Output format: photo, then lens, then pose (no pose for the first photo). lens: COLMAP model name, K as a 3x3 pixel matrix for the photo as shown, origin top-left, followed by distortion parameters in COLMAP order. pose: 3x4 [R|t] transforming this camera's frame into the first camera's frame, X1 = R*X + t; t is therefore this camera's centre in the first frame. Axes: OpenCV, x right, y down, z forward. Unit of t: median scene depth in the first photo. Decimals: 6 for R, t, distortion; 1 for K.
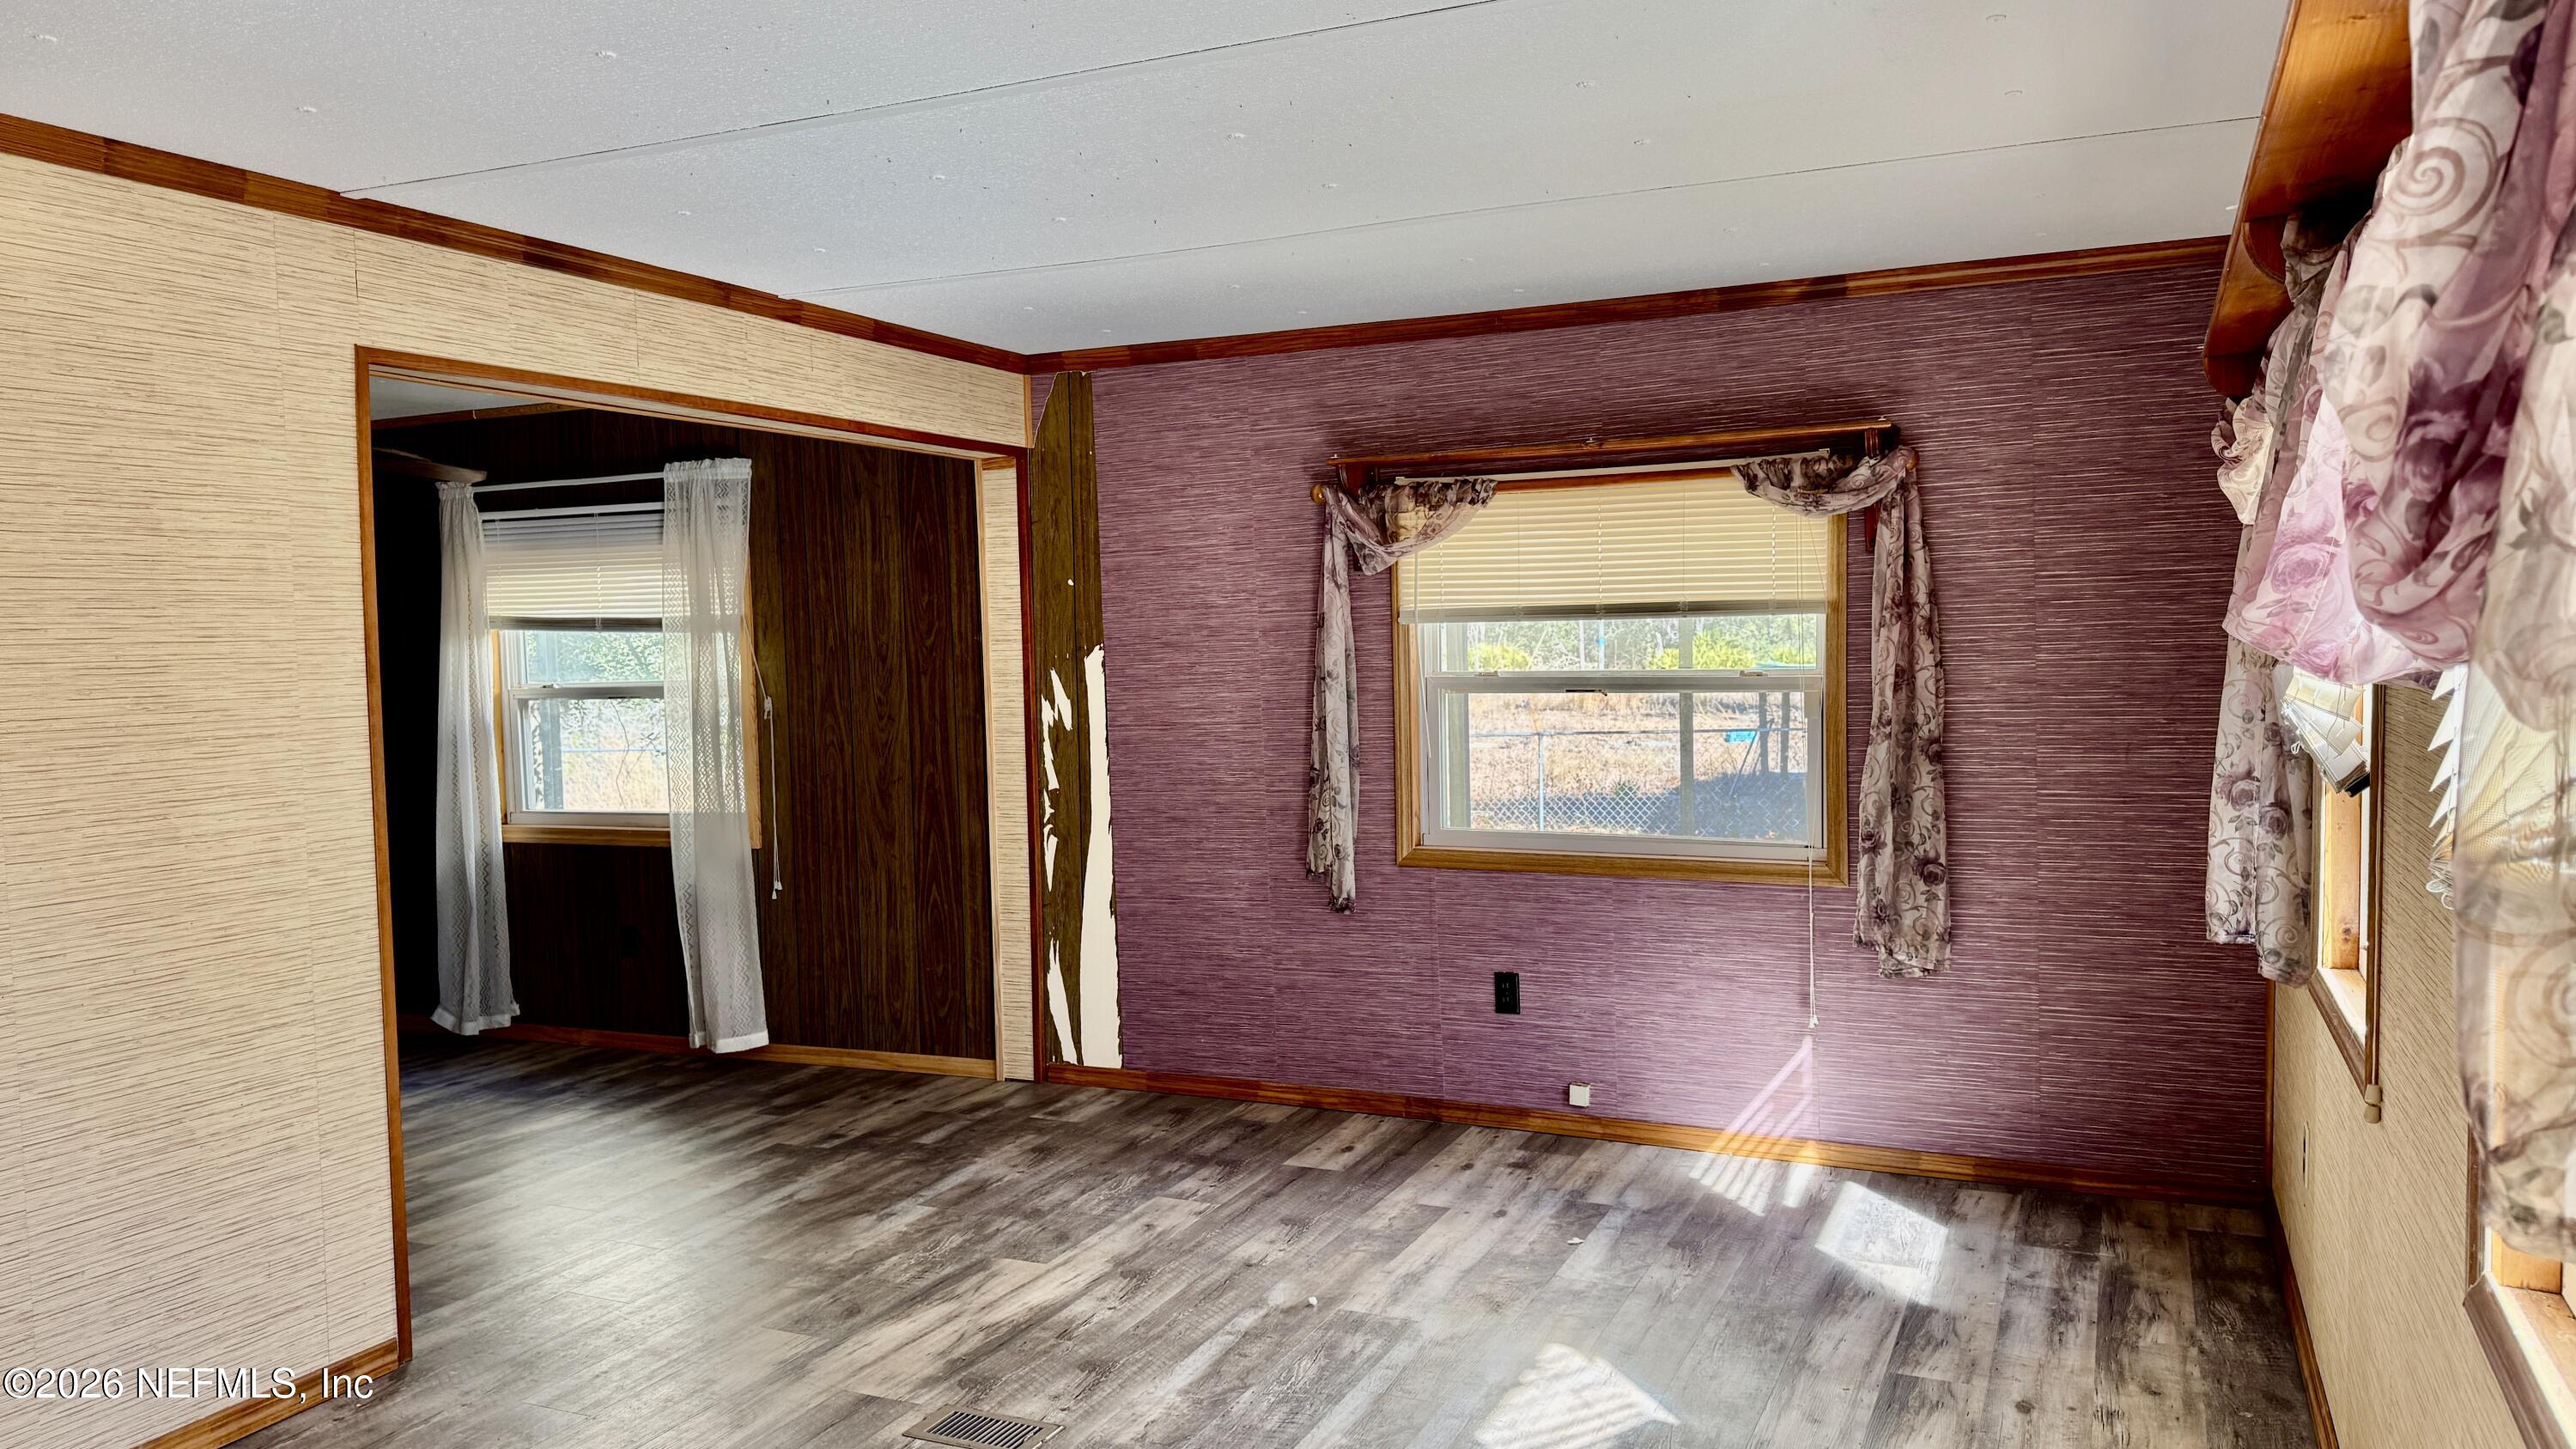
lens RADIAL K [[1825.7, 0, 1291.5], [0, 1825.7, 724.6], [0, 0, 1]] dist [0.059475, -0.029155]
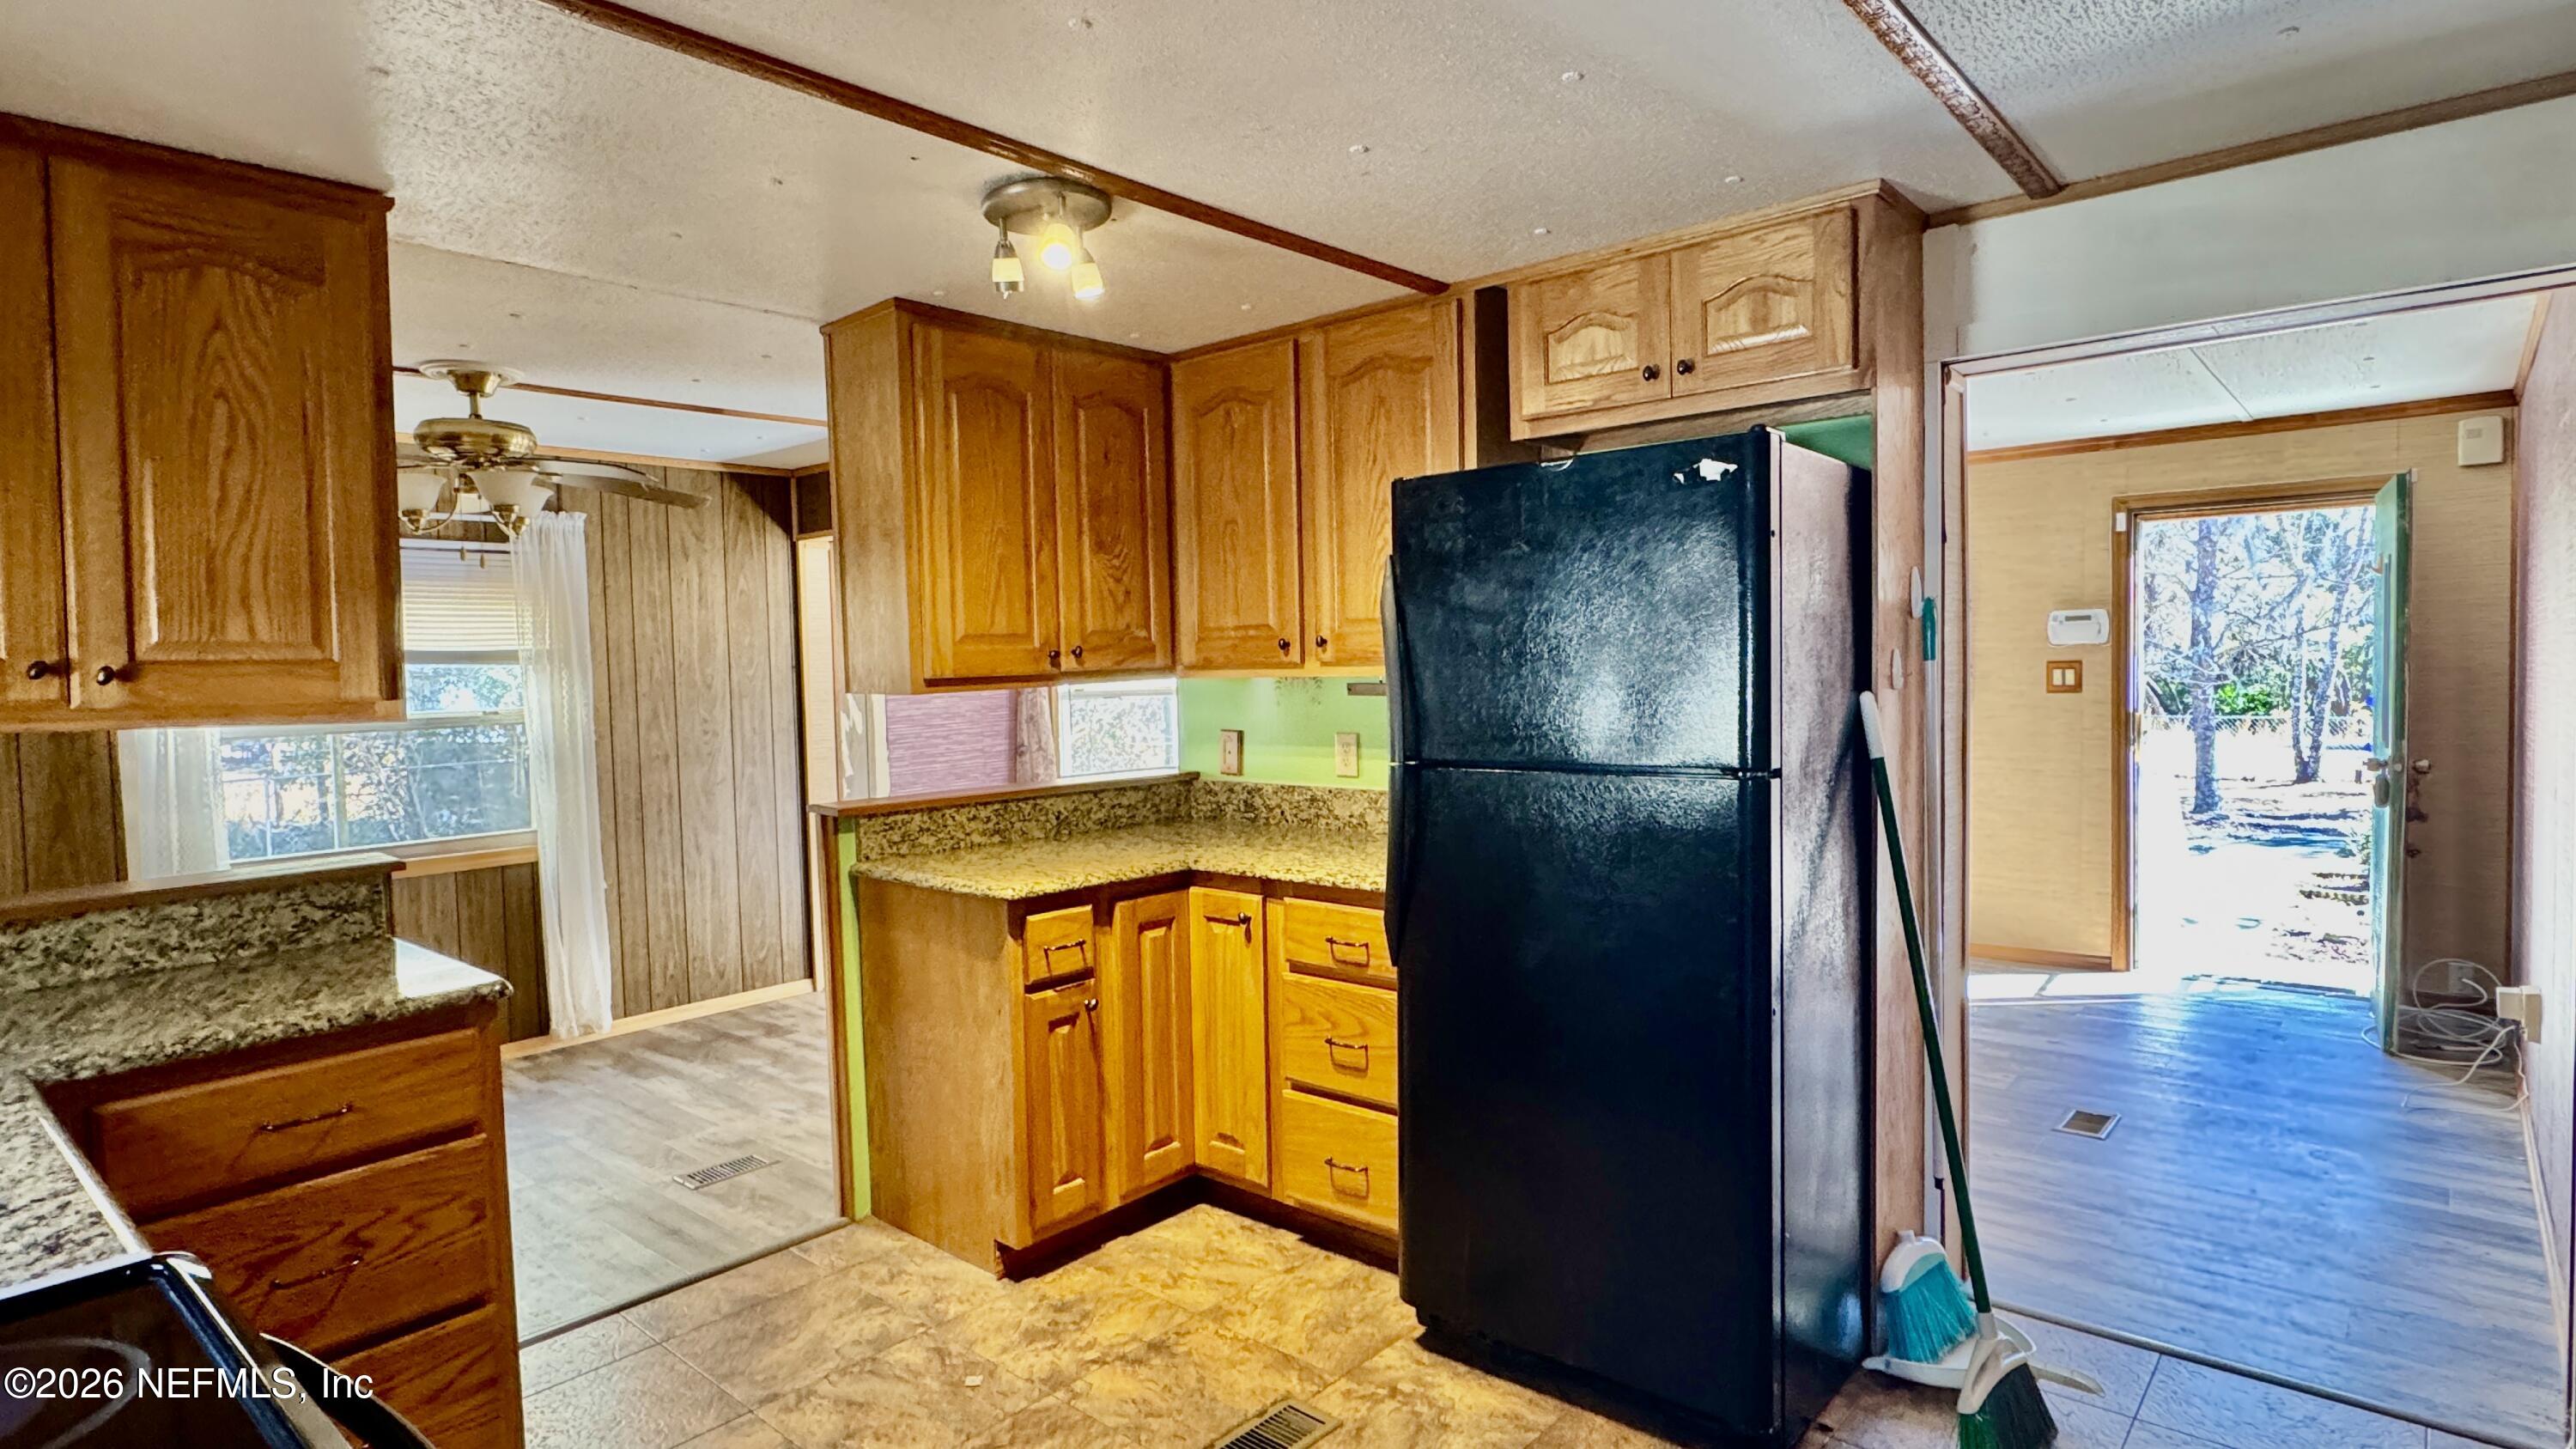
lens RADIAL K [[1330.4, 0, 1291.4], [0, 1330.4, 720.3], [0, 0, 1]] dist [0.000814, -0.000004]
pose [[0.277541, -0.021415, 0.960475, -1.209822], [0.069044, 0.997611, 0.002292, 0.016043], [-0.958230, 0.065679, 0.278357, 0.431573]]
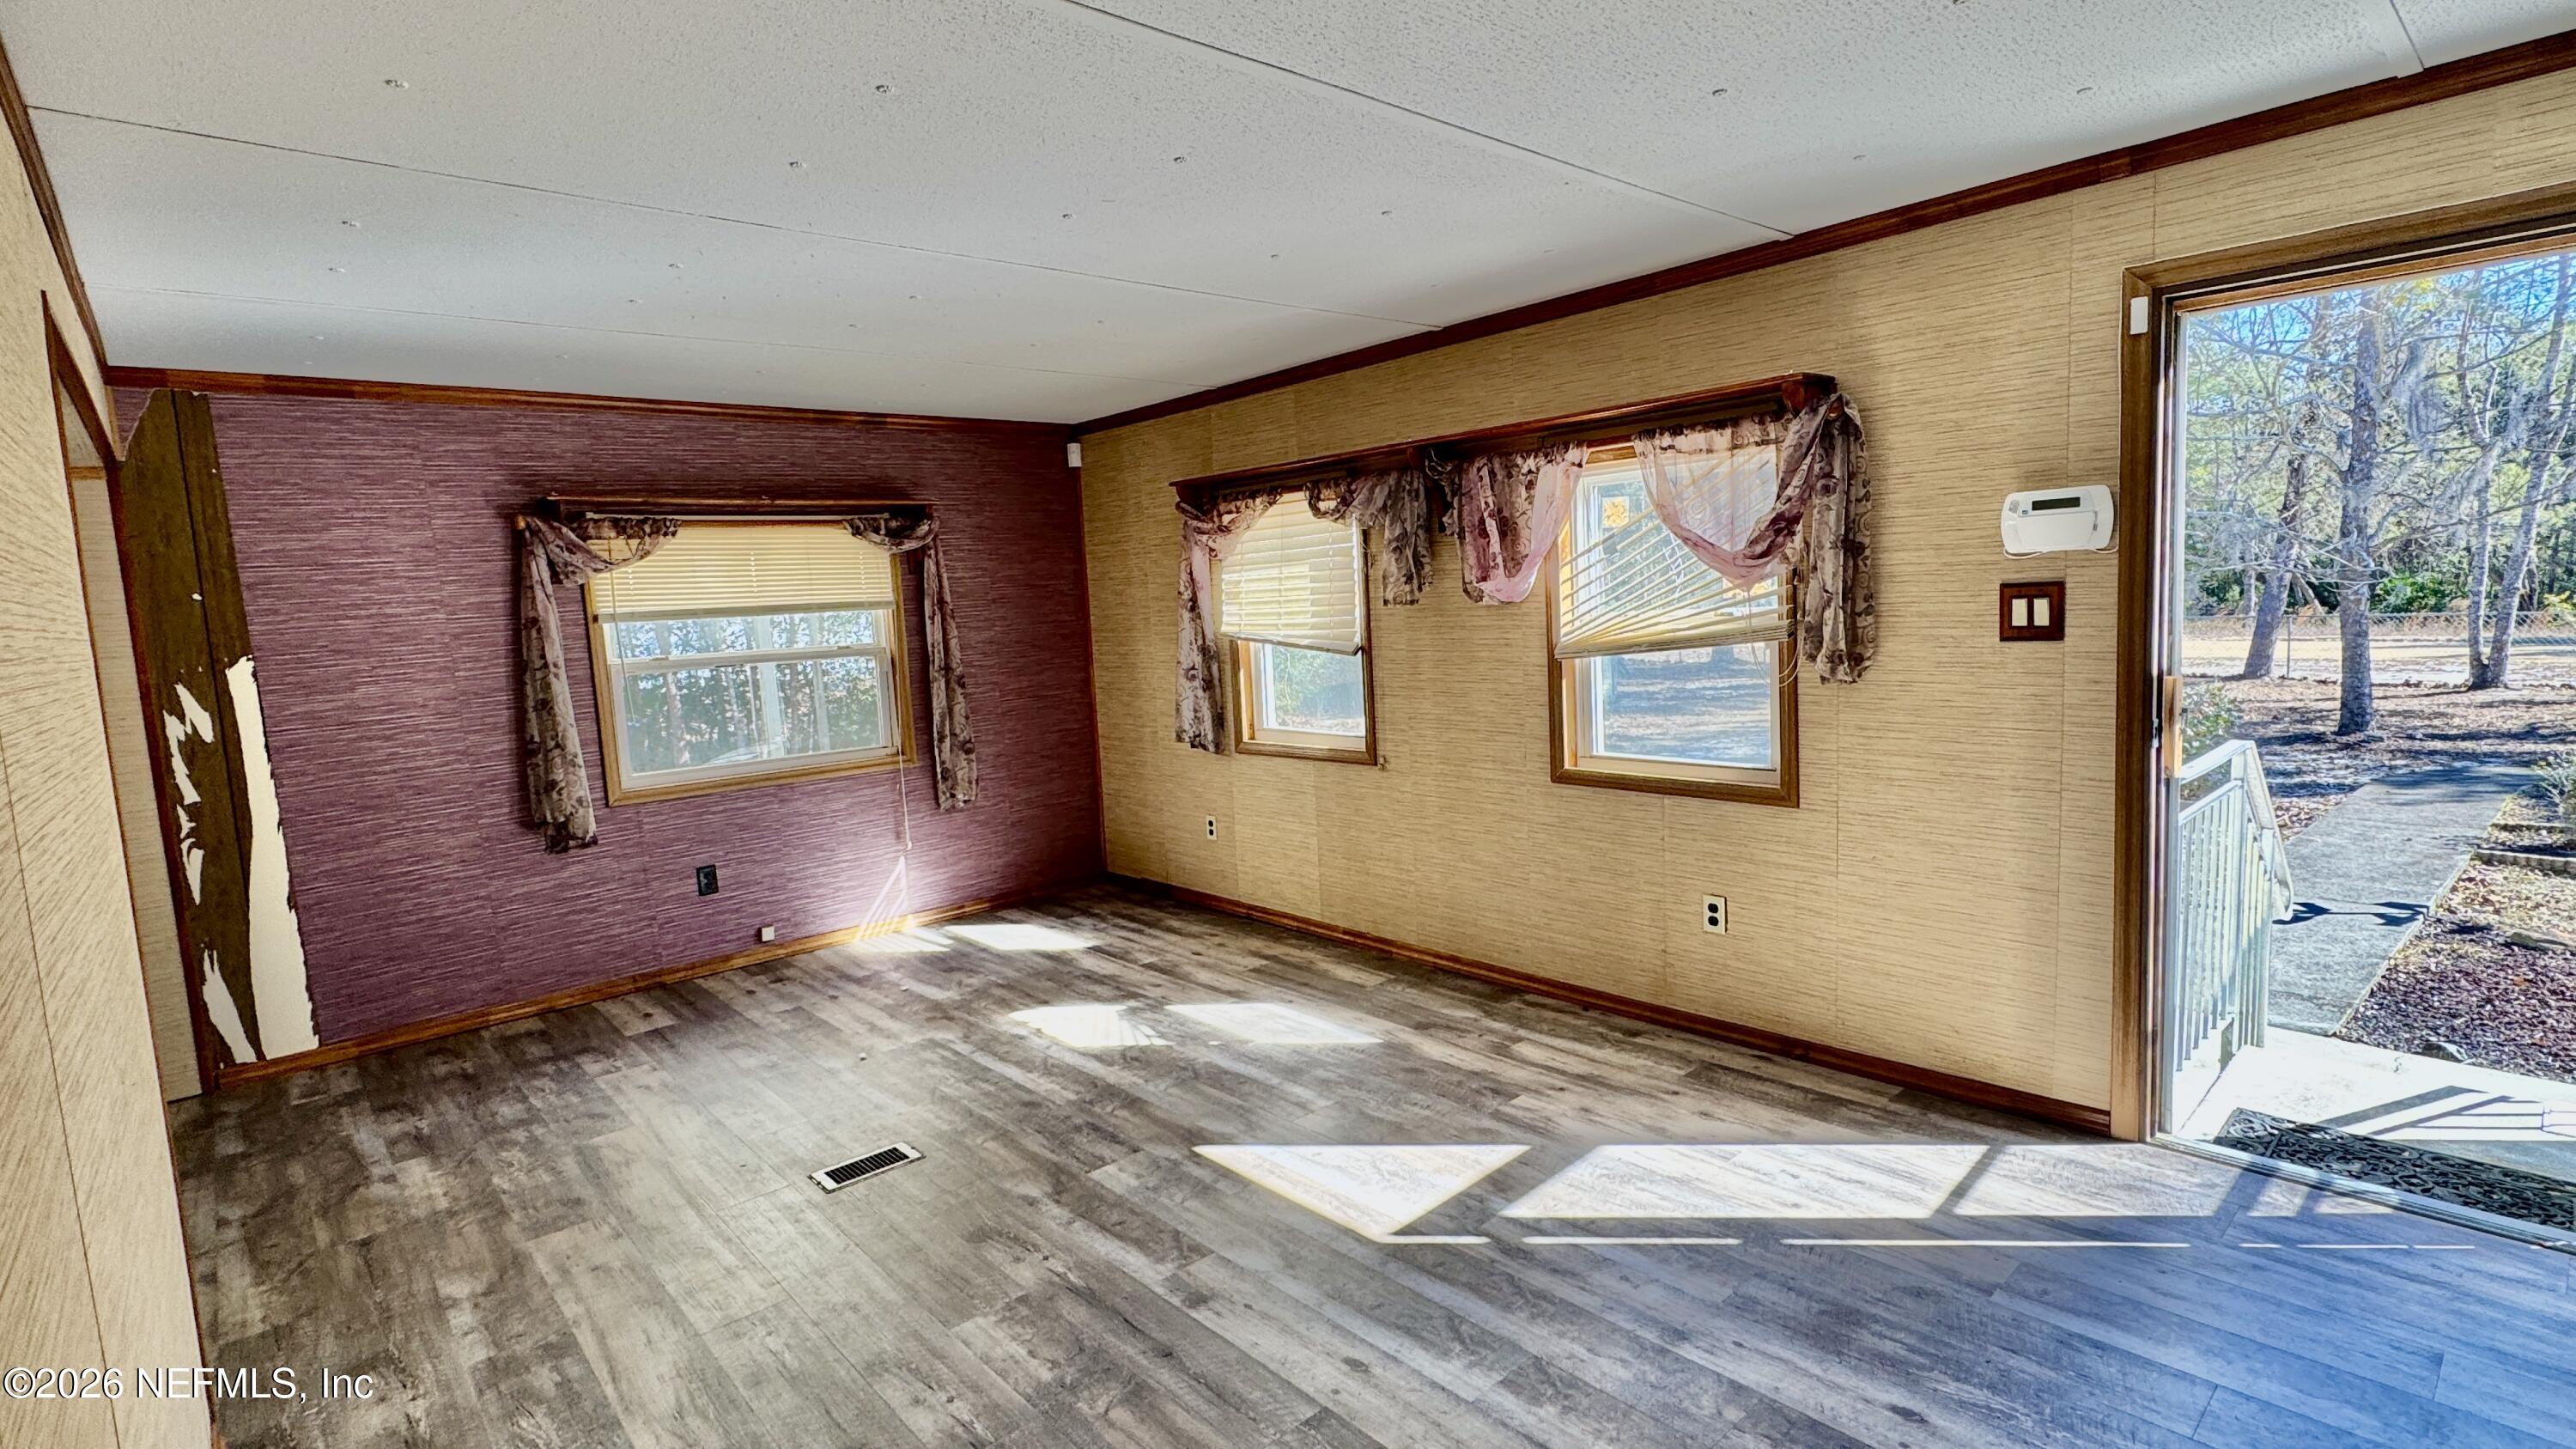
lens RADIAL K [[1213.2, 0, 1299.7], [0, 1213.2, 723.0], [0, 0, 1]] dist [0.003881, -0.000788]
pose [[0.387948, -0.096196, 0.916647, -0.585855], [0.096402, 0.993319, 0.063443, 0.009393], [-0.916626, 0.063754, 0.394630, 0.201191]]
